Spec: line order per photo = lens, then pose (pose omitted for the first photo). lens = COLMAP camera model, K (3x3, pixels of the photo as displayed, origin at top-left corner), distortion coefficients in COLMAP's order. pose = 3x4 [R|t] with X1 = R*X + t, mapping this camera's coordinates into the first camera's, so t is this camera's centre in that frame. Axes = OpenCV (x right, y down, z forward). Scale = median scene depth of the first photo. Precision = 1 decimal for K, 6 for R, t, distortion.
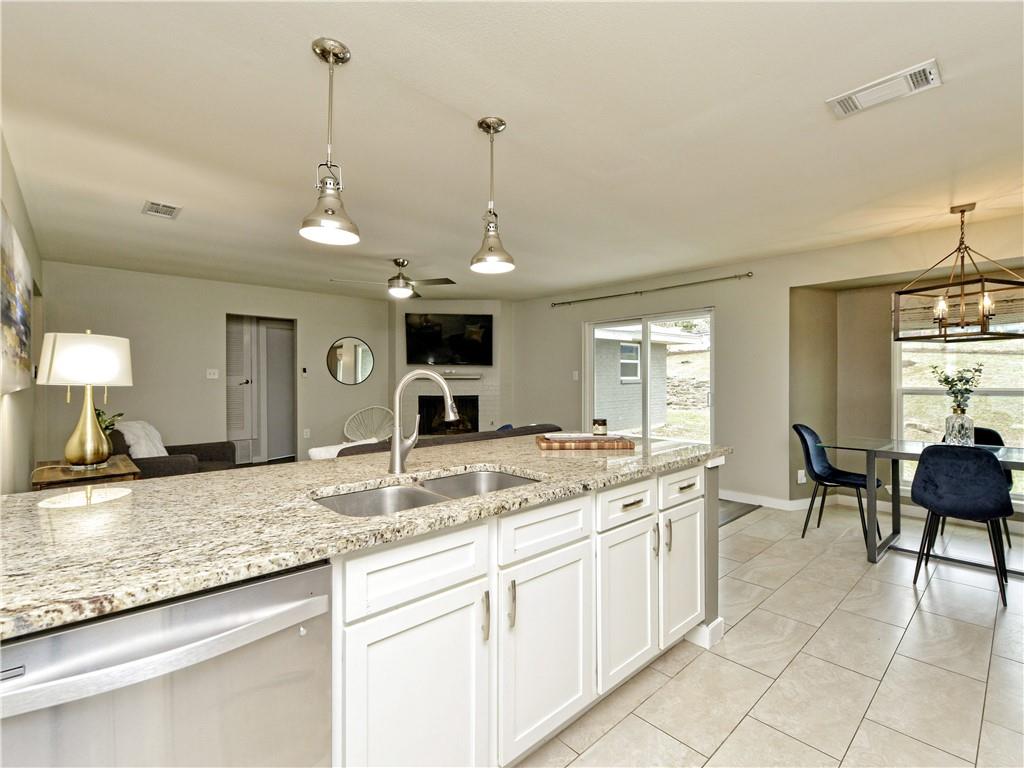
lens RADIAL K [[472.9, 0, 516.6], [0, 472.9, 380.7], [0, 0, 1]] dist [-0.003758, -0.000339]
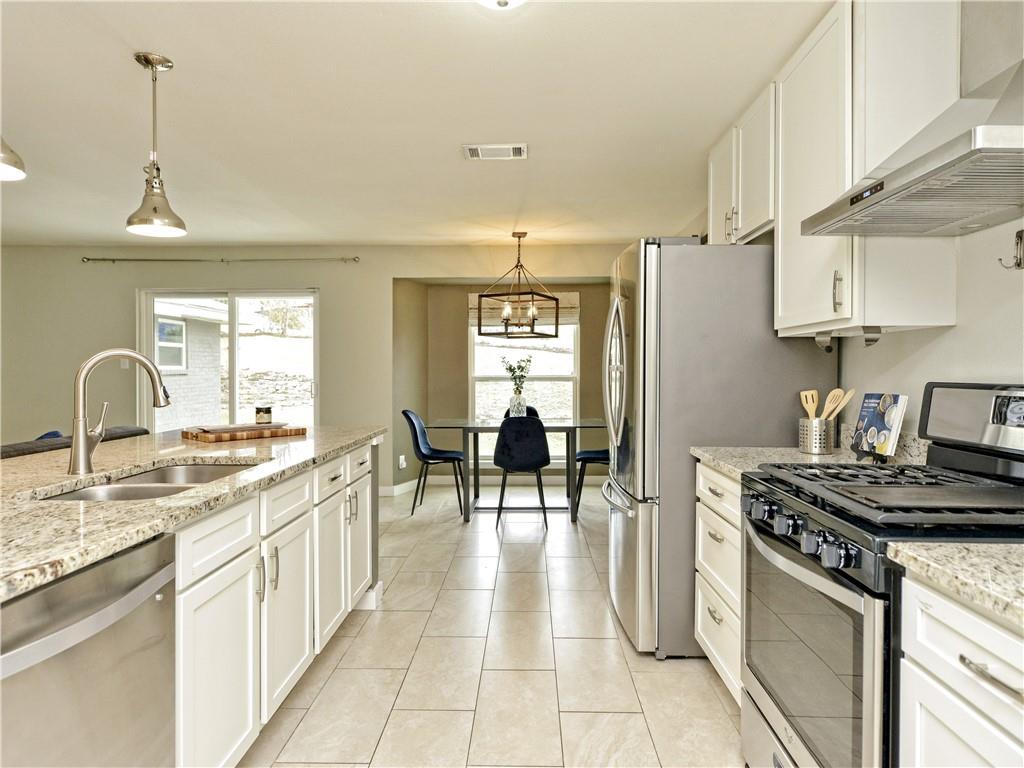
lens RADIAL K [[613.0, 0, 512.6], [0, 613.0, 377.9], [0, 0, 1]] dist [-0.002204, 0.000012]
pose [[0.696961, -0.007003, 0.717075, -0.266041], [0.001209, 0.999962, 0.008590, 0.010522], [-0.717108, -0.005120, 0.696943, -0.152868]]
